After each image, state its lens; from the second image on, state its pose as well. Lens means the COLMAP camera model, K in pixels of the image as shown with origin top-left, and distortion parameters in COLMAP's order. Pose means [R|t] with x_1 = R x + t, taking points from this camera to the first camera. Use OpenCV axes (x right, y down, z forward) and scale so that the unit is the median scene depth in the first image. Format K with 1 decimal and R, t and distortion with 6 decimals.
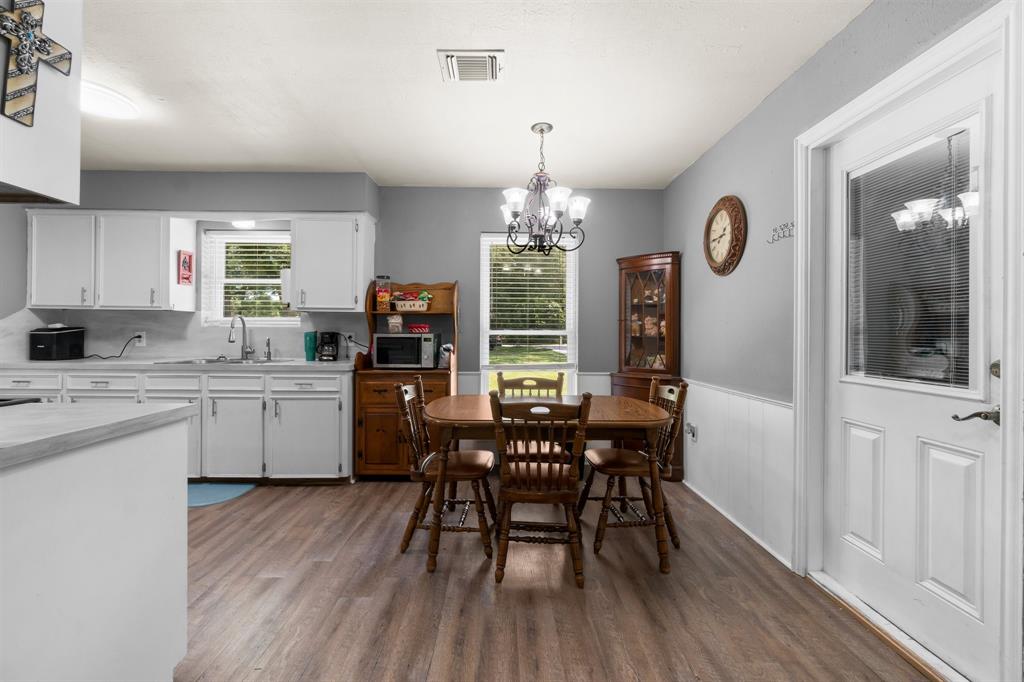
lens RADIAL K [[439.0, 0, 505.2], [0, 439.0, 335.3], [0, 0, 1]] dist [-0.006126, 0.001494]
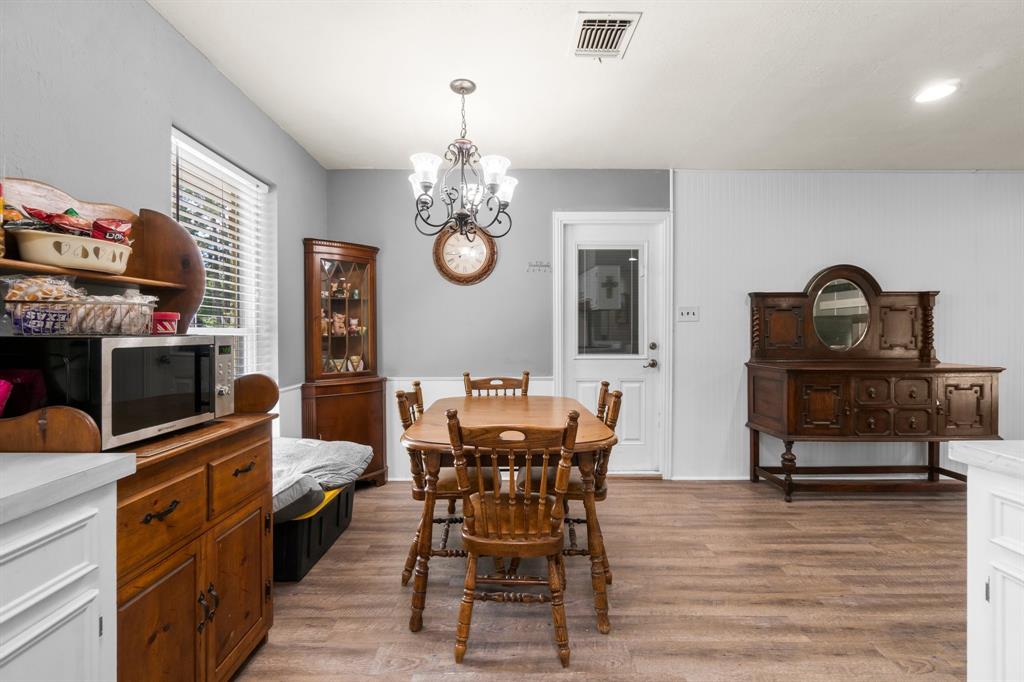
lens RADIAL K [[439.0, 0, 512.1], [0, 439.0, 335.7], [0, 0, 1]] dist [-0.006126, 0.001494]
pose [[-0.001019, -0.010763, 0.999942, -0.607933], [0.004289, 0.999933, 0.010767, -0.007060], [-0.999990, 0.004299, -0.000972, 0.737276]]
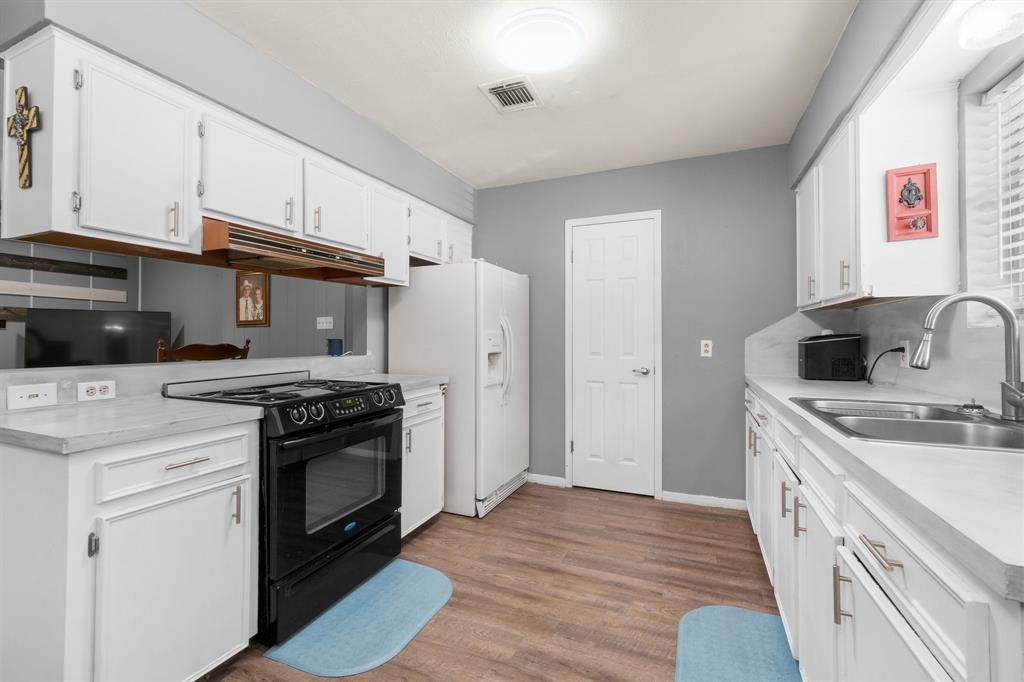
lens RADIAL K [[439.0, 0, 511.4], [0, 439.0, 339.0], [0, 0, 1]] dist [-0.006126, 0.001494]
pose [[-0.412919, -0.007753, -0.910735, -0.148473], [-0.005027, 0.999968, -0.006233, -0.004177], [0.910754, 0.002004, -0.412945, 0.879532]]
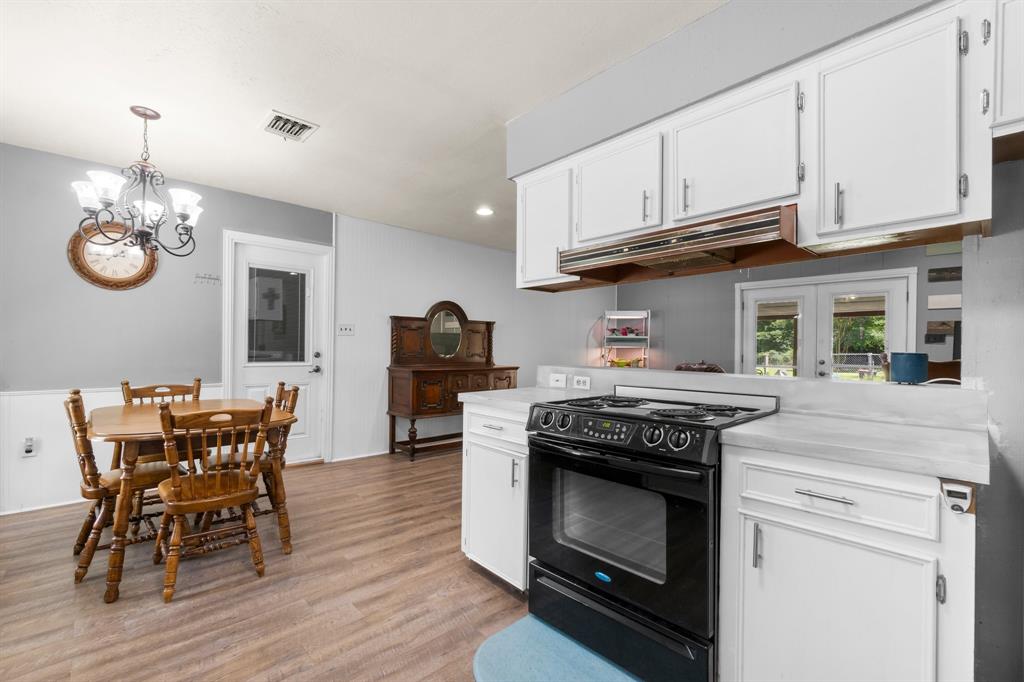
lens RADIAL K [[439.0, 0, 496.8], [0, 439.0, 350.1], [0, 0, 1]] dist [-0.006126, 0.001494]
pose [[-0.657975, -0.020902, 0.752749, -0.863285], [-0.016302, 0.999776, 0.013511, -0.009136], [-0.752863, -0.003381, -0.658169, 0.846023]]
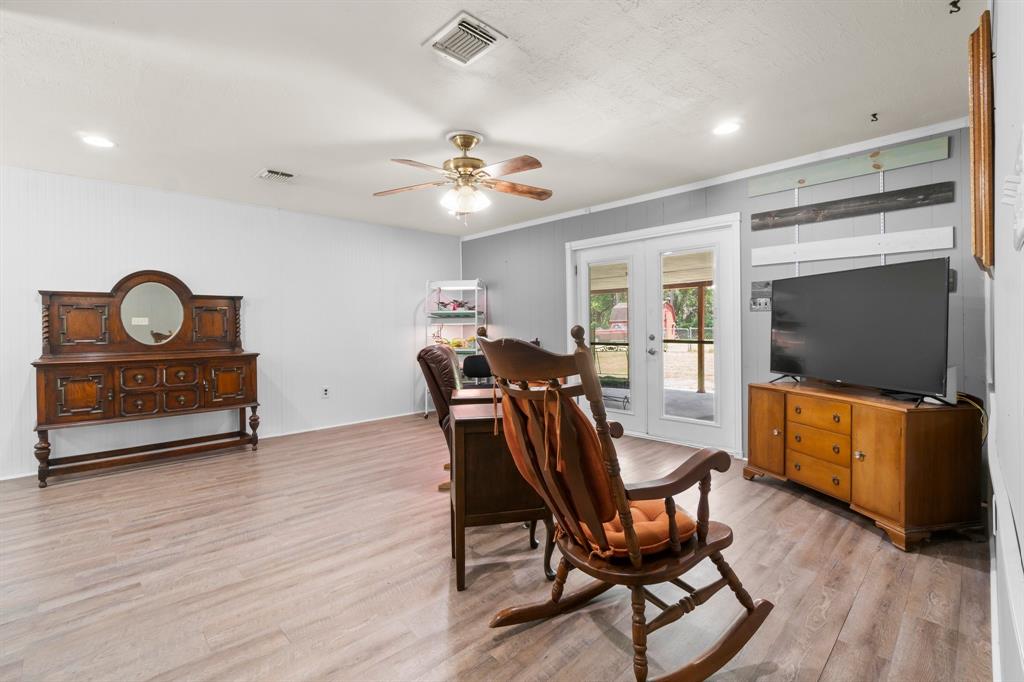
lens RADIAL K [[439.0, 0, 492.6], [0, 439.0, 331.6], [0, 0, 1]] dist [-0.006126, 0.001494]
pose [[-0.672853, -0.009454, 0.739716, -1.088475], [0.007899, 0.999770, 0.019962, -0.008677], [-0.739734, 0.019275, -0.672623, 0.077942]]
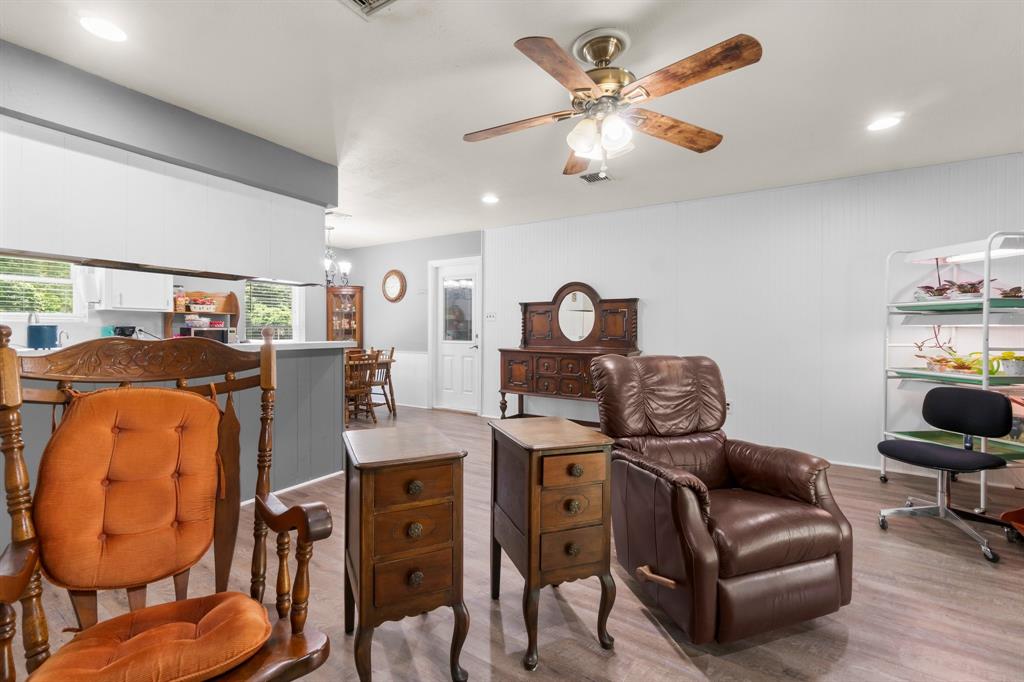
lens RADIAL K [[439.0, 0, 511.2], [0, 439.0, 335.9], [0, 0, 1]] dist [-0.006126, 0.001494]
pose [[0.533378, -0.014581, 0.845751, -0.973535], [0.001059, 0.999862, 0.016570, 0.000186], [-0.845876, -0.007942, 0.533320, -0.661267]]
